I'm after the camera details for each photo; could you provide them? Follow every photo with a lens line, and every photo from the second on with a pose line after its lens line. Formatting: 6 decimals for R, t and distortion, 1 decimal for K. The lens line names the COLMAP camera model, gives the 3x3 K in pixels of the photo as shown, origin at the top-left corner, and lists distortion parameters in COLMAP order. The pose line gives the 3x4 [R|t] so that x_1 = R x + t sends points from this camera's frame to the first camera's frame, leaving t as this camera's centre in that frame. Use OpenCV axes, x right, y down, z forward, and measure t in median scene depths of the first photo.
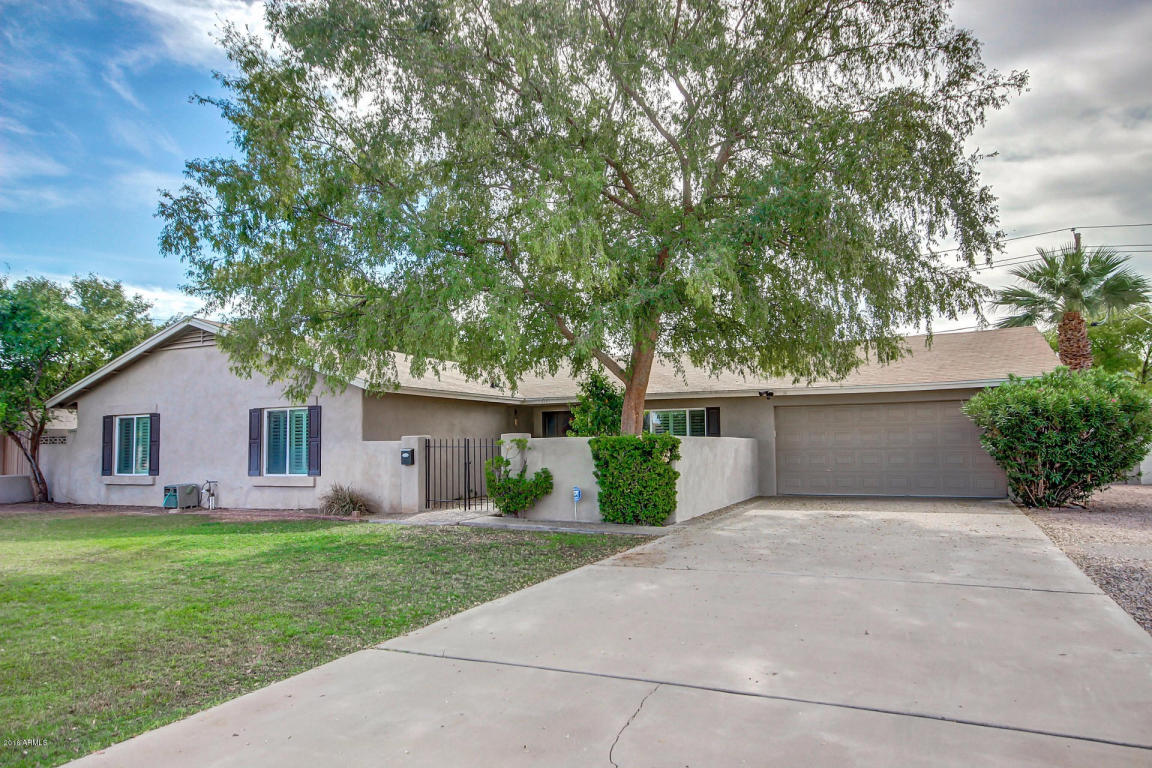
lens RADIAL K [[748.0, 0, 575.7], [0, 748.0, 385.7], [0, 0, 1]] dist [0.010453, 0.002283]
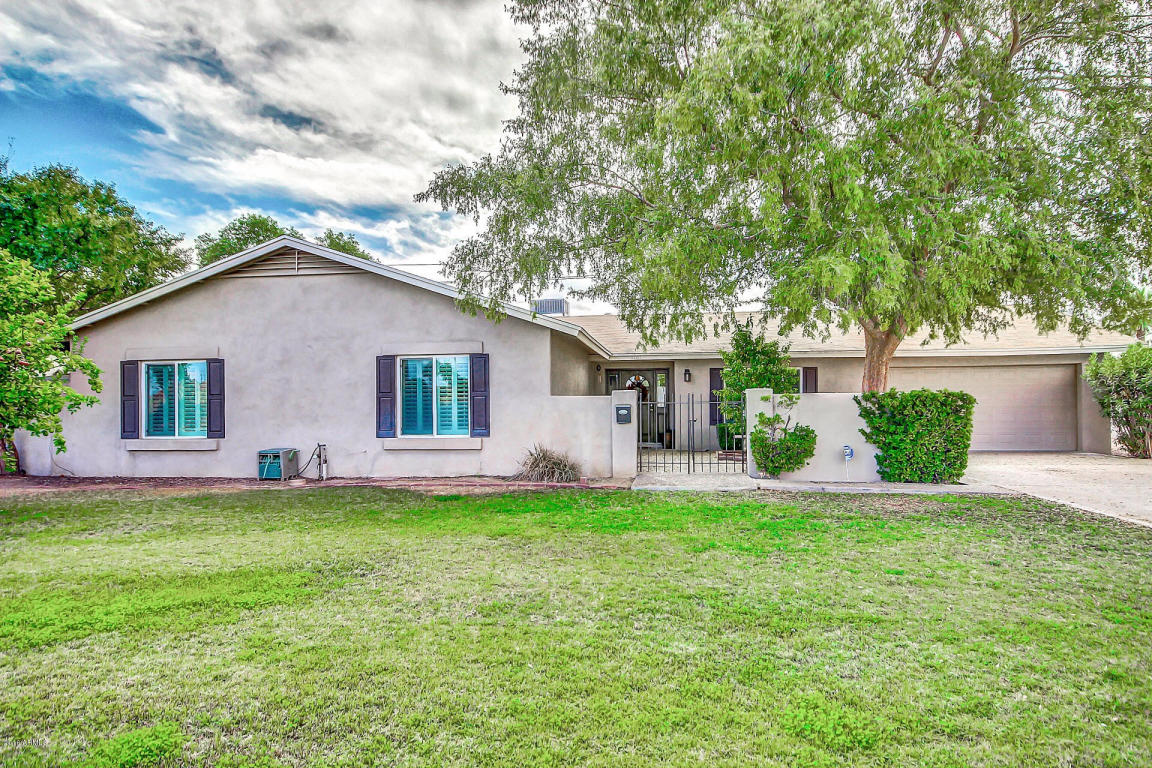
lens RADIAL K [[691.1, 0, 578.5], [0, 691.1, 386.1], [0, 0, 1]] dist [-0.002220, 0.000236]
pose [[0.952462, 0.014002, 0.304336, -0.451148], [-0.028718, 0.998622, 0.043930, 0.024912], [-0.303301, -0.050581, 0.951551, 0.219934]]
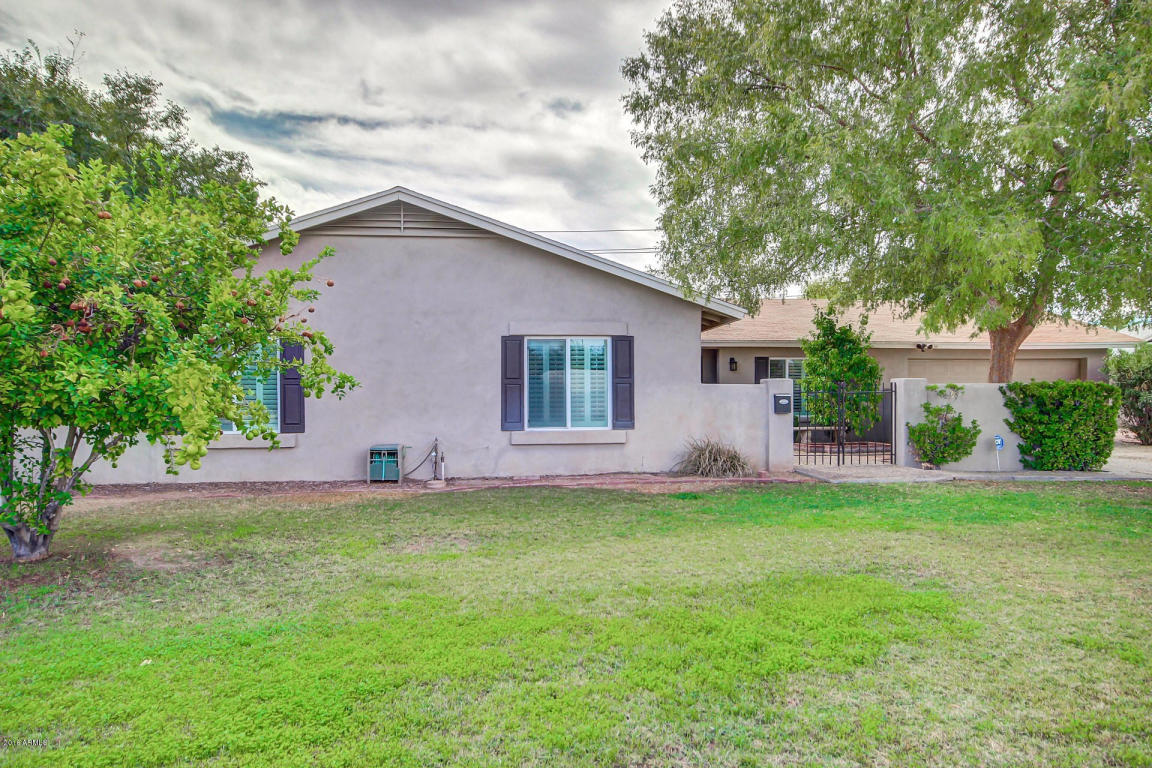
lens RADIAL K [[748.0, 0, 576.6], [0, 748.0, 386.1], [0, 0, 1]] dist [0.010453, 0.002283]
pose [[0.855787, 0.017191, 0.517042, -0.730593], [-0.048679, 0.997689, 0.047399, 0.041545], [-0.515033, -0.065733, 0.854646, 0.363022]]
